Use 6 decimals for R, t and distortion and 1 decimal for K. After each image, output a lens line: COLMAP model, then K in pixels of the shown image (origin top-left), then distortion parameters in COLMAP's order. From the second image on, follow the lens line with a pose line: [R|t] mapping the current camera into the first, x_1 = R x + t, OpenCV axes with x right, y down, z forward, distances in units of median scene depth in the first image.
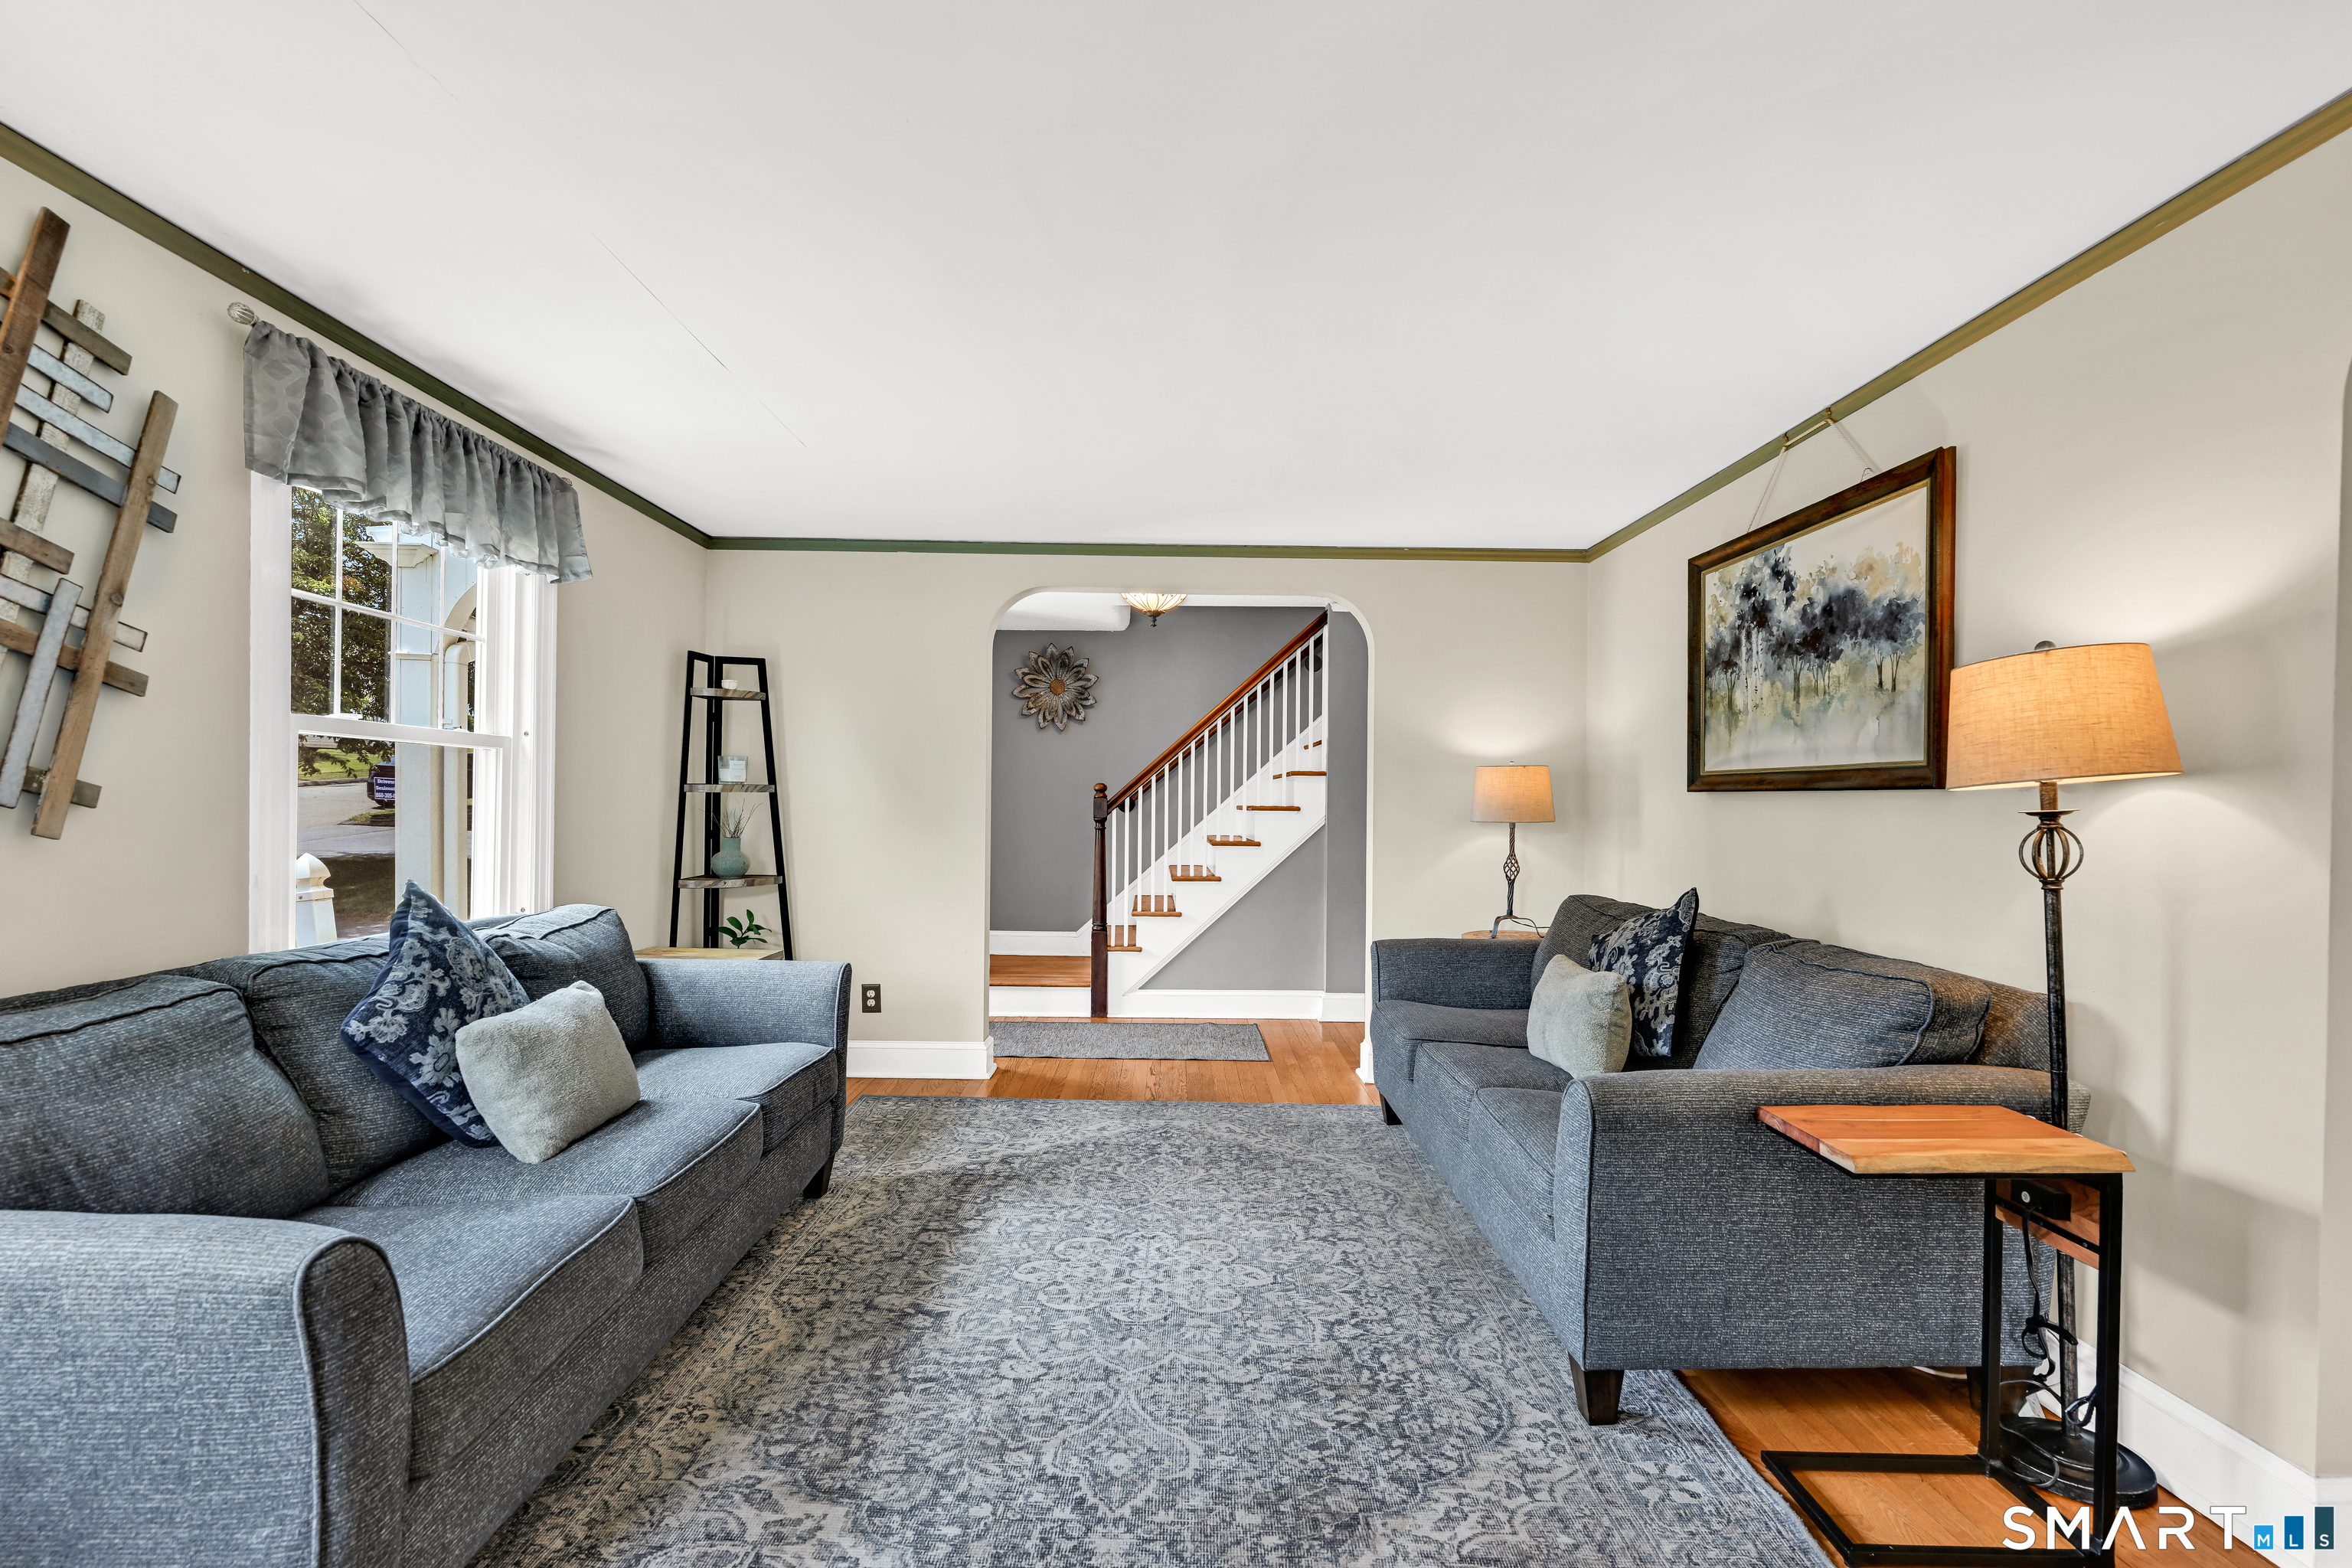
lens RADIAL K [[1078.2, 0, 1169.0], [0, 1078.2, 797.2], [0, 0, 1]] dist [-0.000458, -0.000590]
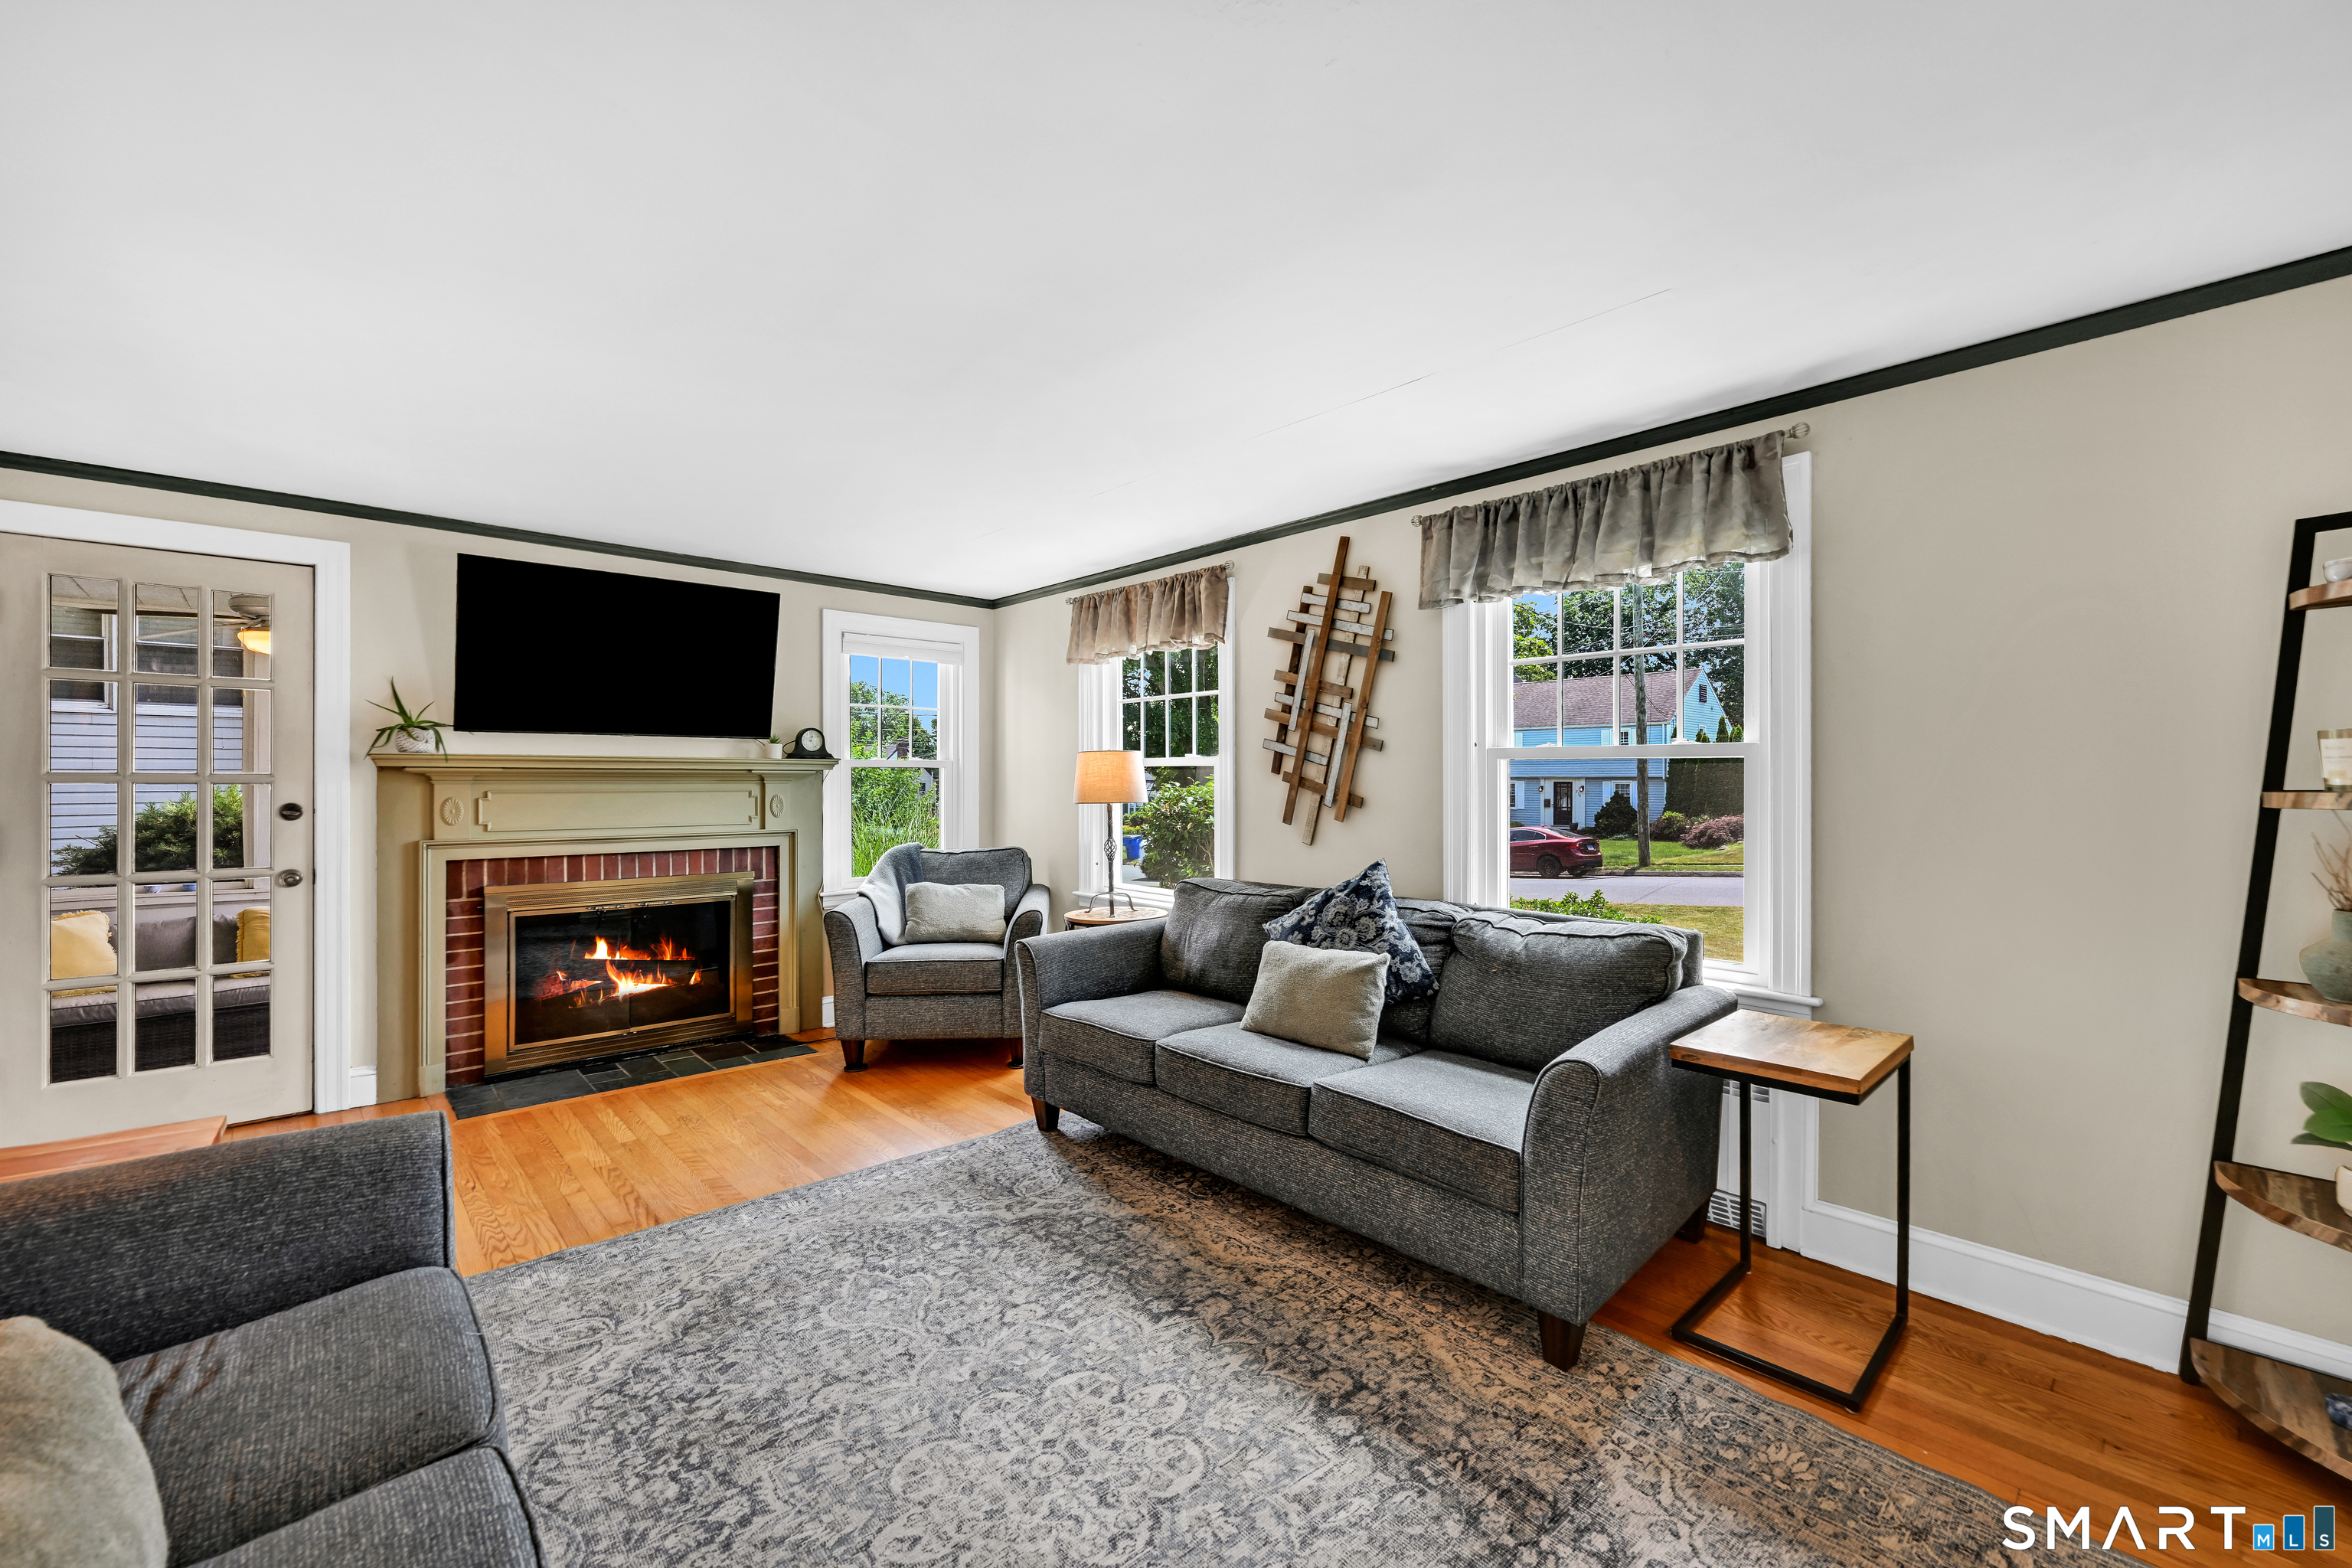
lens RADIAL K [[934.5, 0, 1177.6], [0, 934.5, 782.8], [0, 0, 1]] dist [-0.000895, -0.000455]
pose [[-0.739467, -0.008290, -0.673141, 0.422948], [-0.003428, 0.999958, -0.008548, -0.021222], [0.673184, -0.004013, -0.739464, 1.892666]]
